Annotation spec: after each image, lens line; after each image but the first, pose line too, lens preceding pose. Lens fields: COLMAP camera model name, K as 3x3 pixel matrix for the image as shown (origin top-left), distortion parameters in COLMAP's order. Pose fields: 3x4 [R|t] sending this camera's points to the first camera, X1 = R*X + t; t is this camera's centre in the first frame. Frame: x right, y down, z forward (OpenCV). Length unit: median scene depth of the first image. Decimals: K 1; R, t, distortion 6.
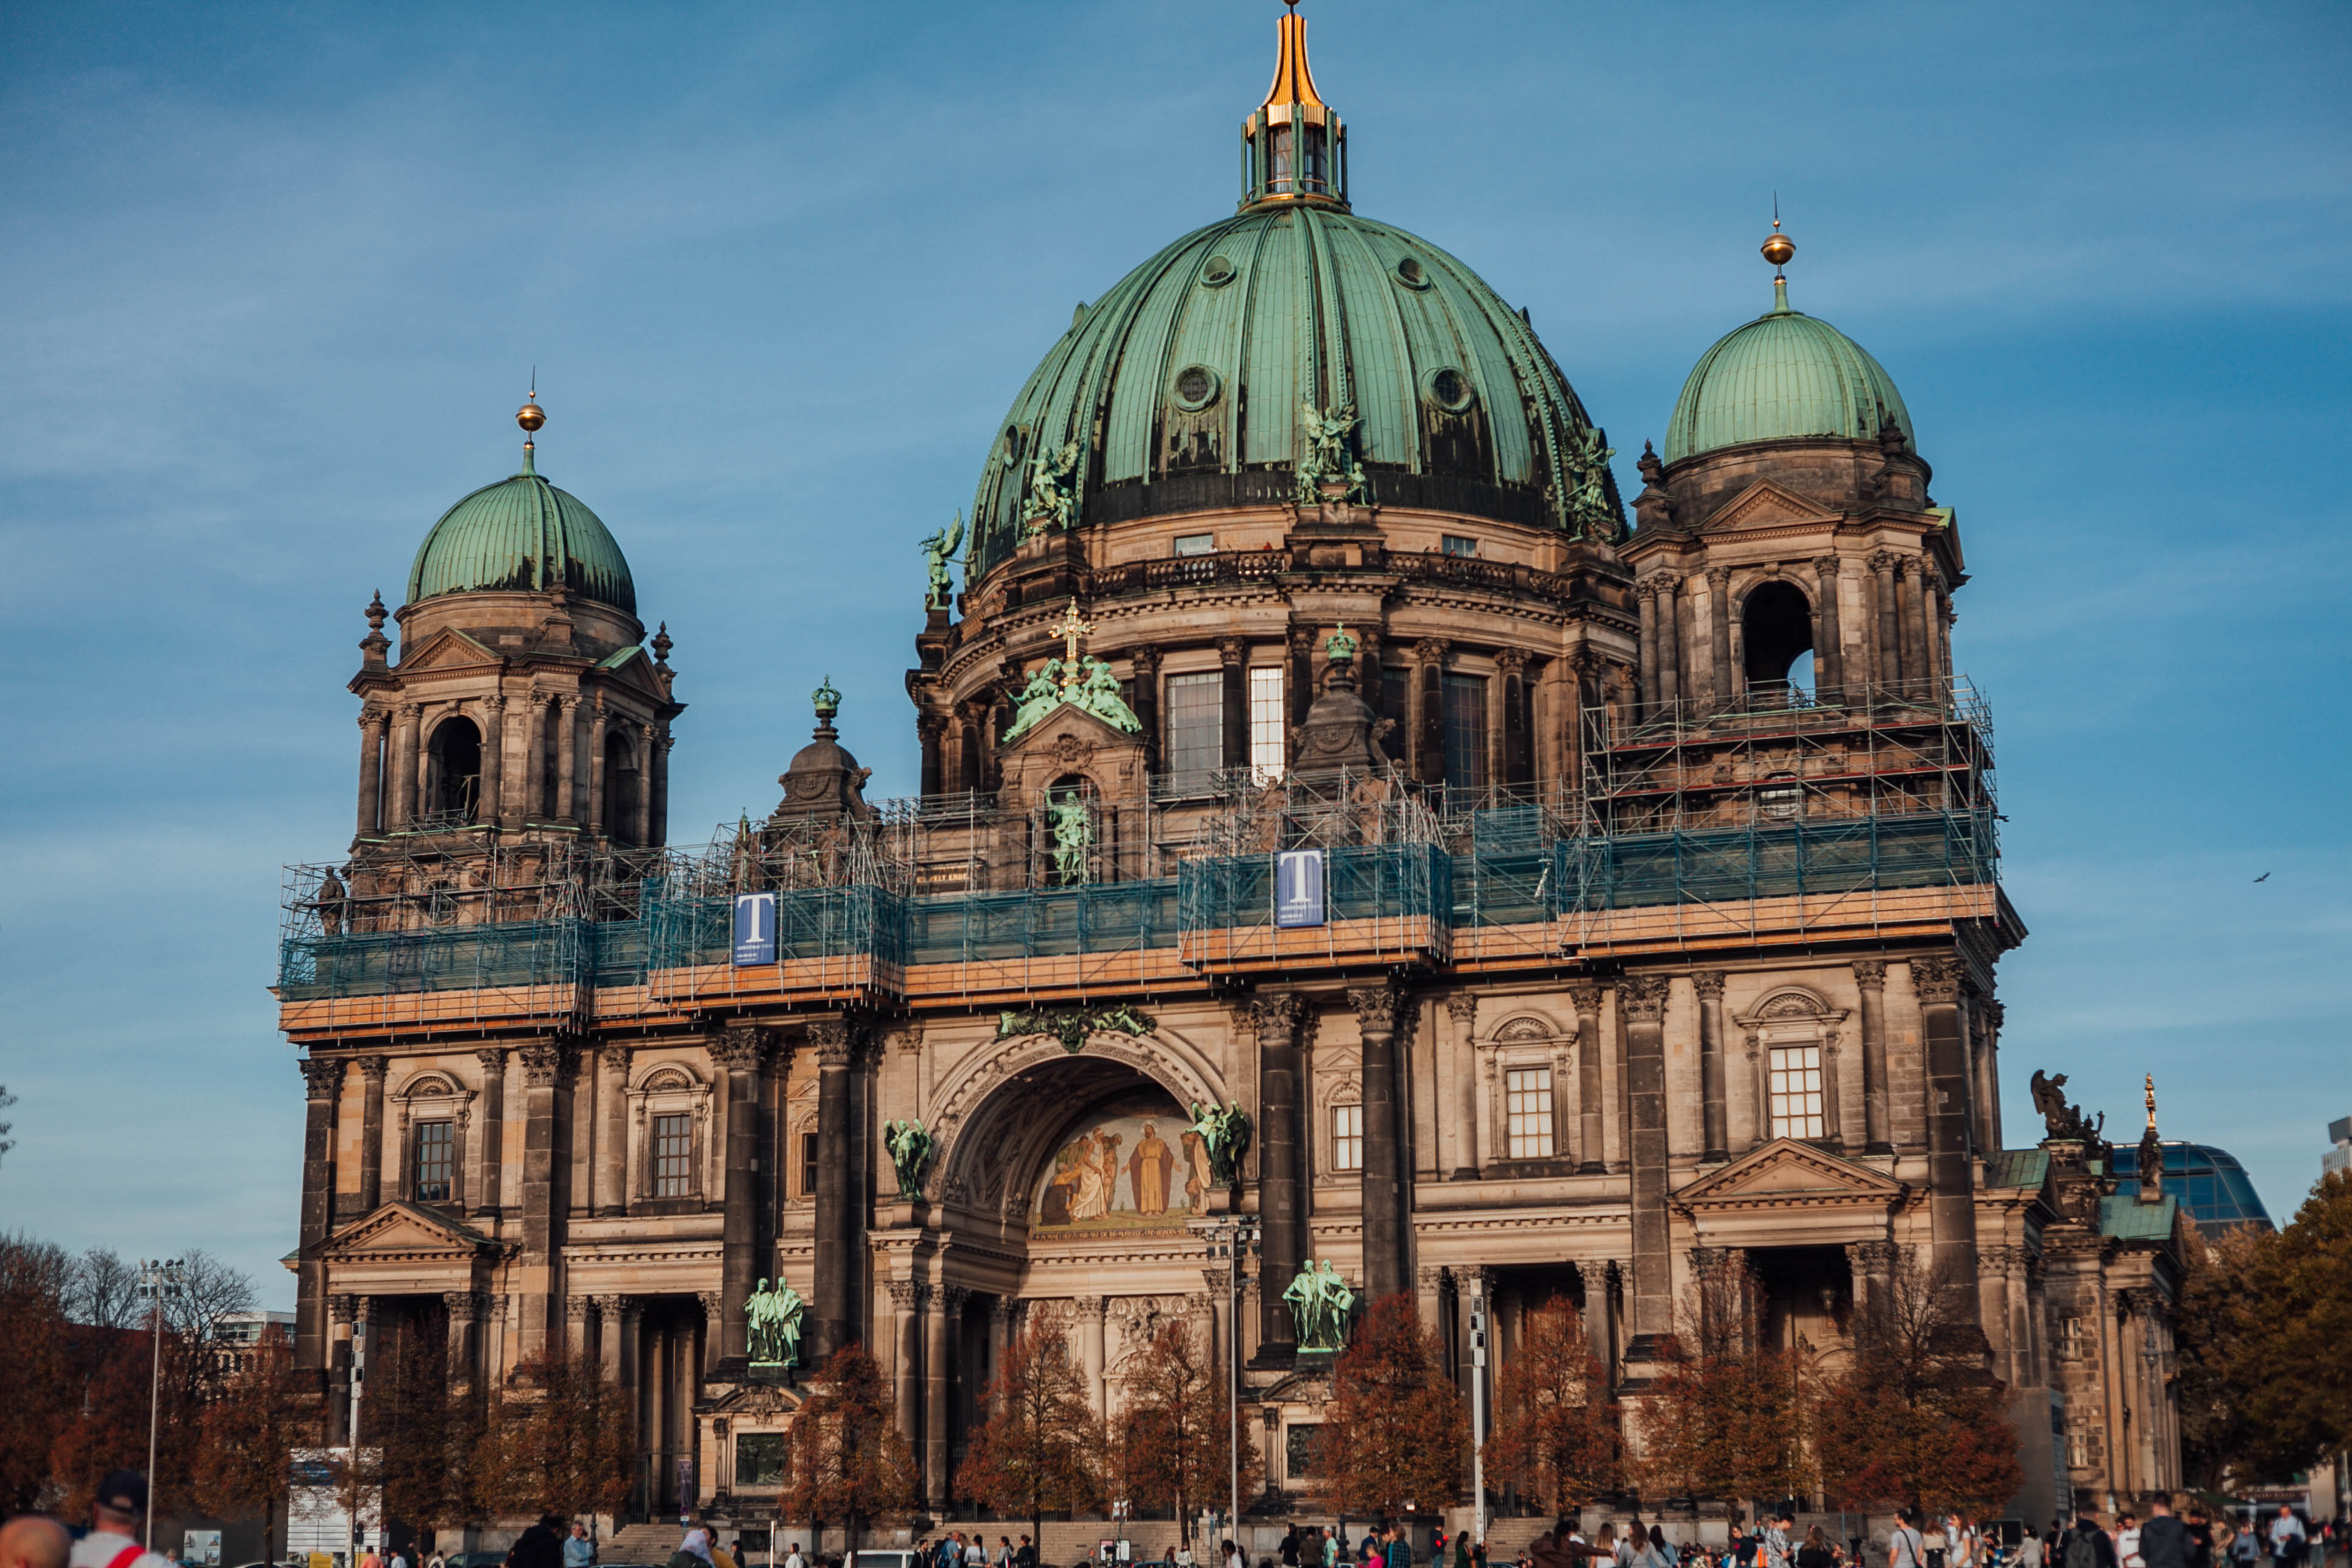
lens RADIAL K [[3424.6, 0, 1176.0], [0, 3424.6, 784.0], [0, 0, 1]] dist [-0.079621, -0.103124]
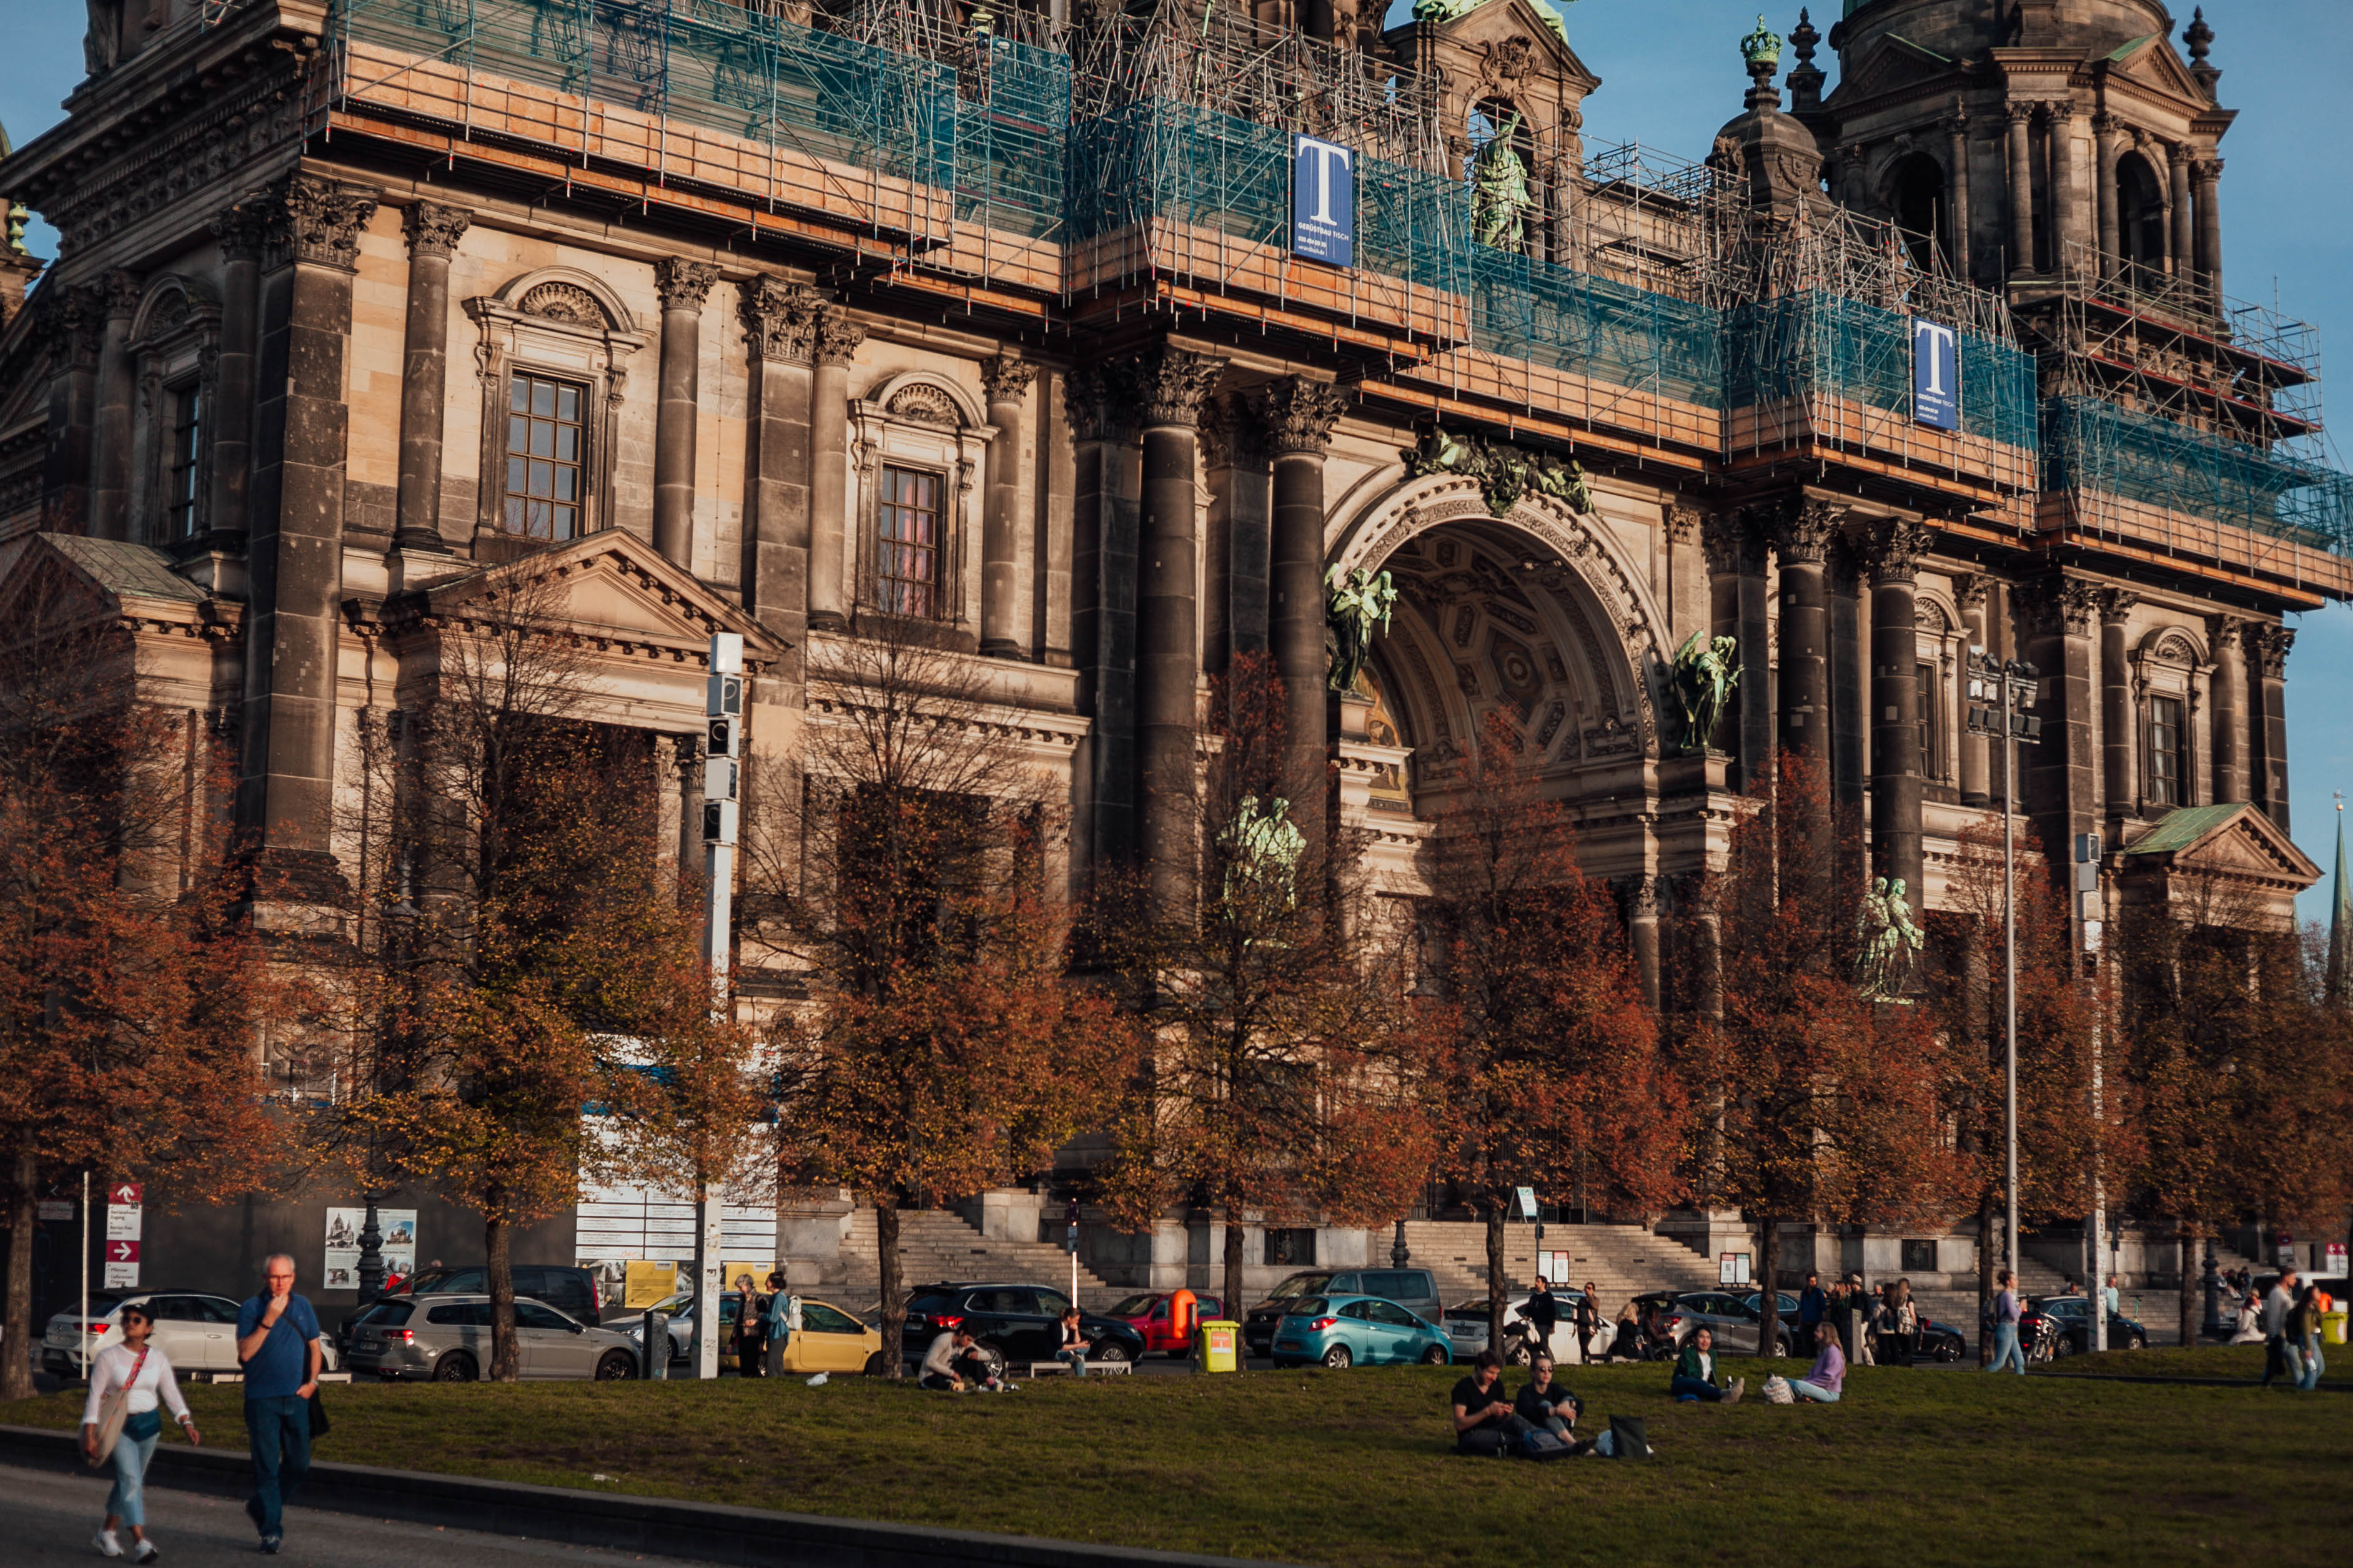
lens RADIAL K [[3425.5, 0, 1176.5], [0, 3425.5, 784.0], [0, 0, 1]] dist [-0.079621, -0.103124]
pose [[0.494356, 0.132597, 0.859087, -0.607331], [-0.202053, 0.978756, -0.034797, 0.161337], [-0.845450, -0.156379, 0.510646, 0.696677]]
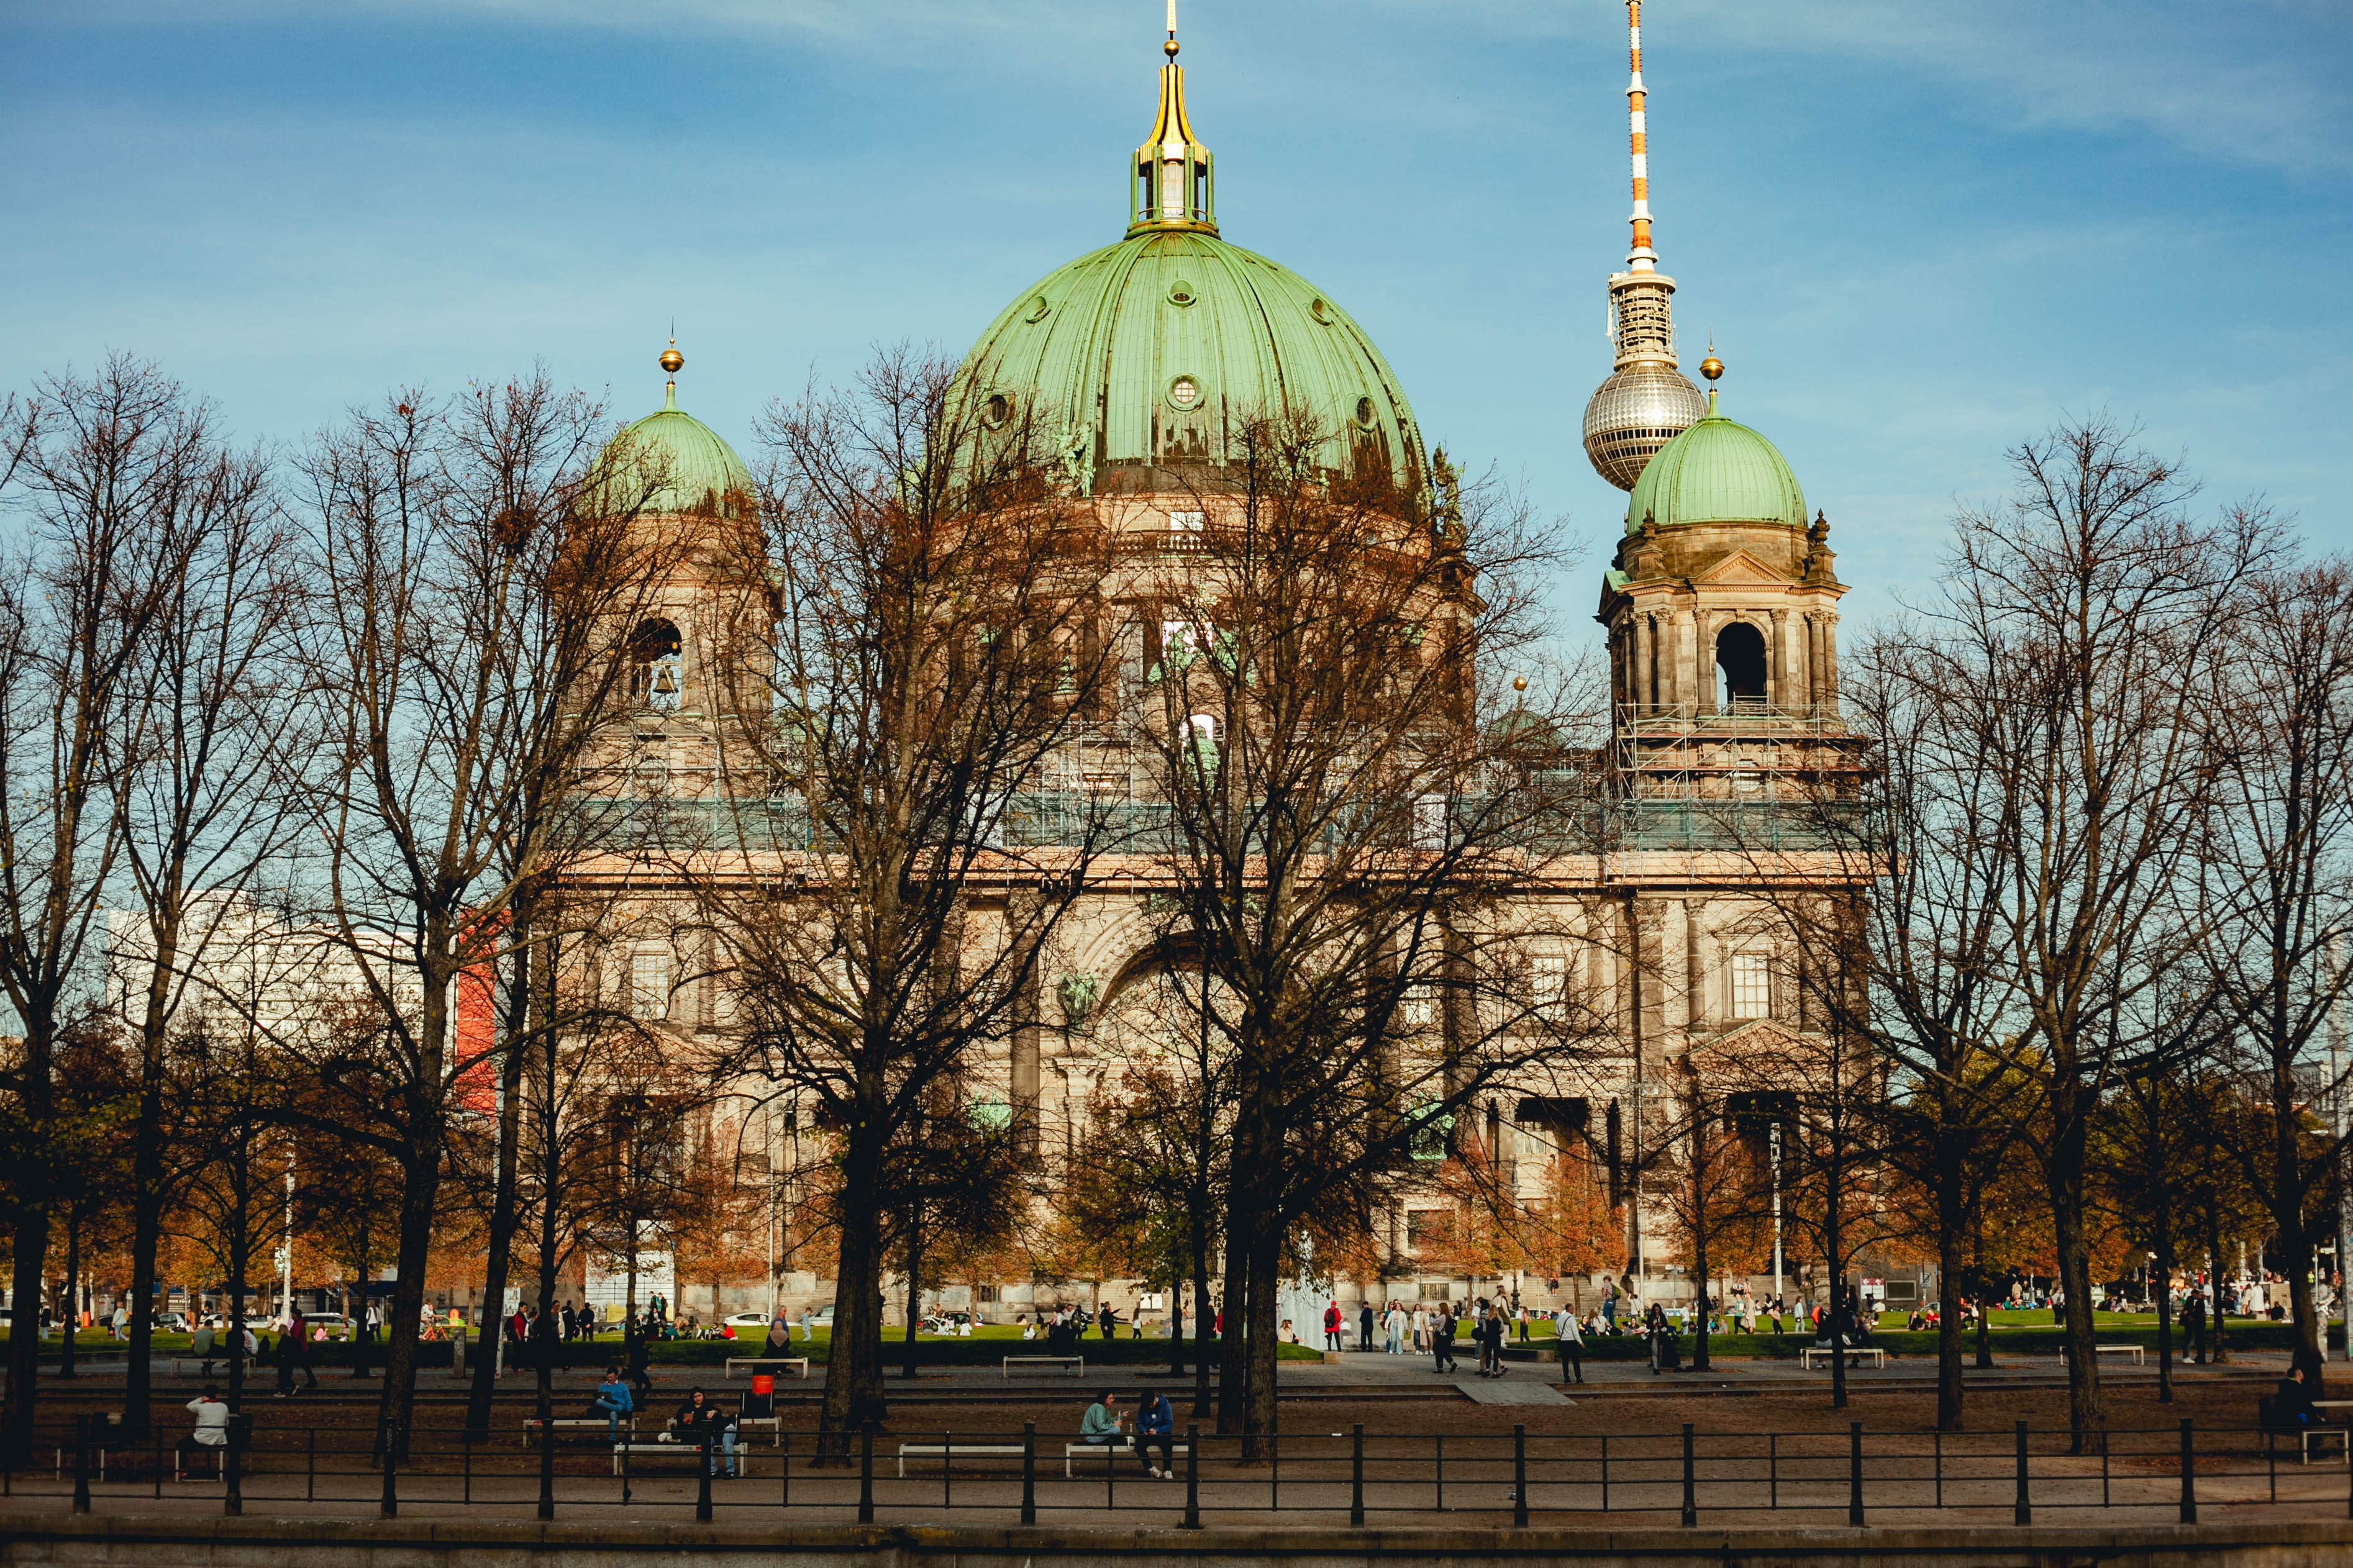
lens RADIAL K [[3525.5, 0, 1176.5], [0, 3525.5, 784.0], [0, 0, 1]] dist [-0.101896, 0.019504]
pose [[0.923598, 0.059844, 0.378662, -0.547596], [-0.087520, 0.994571, 0.056288, -0.050811], [-0.373238, -0.085127, 0.923822, -0.241788]]
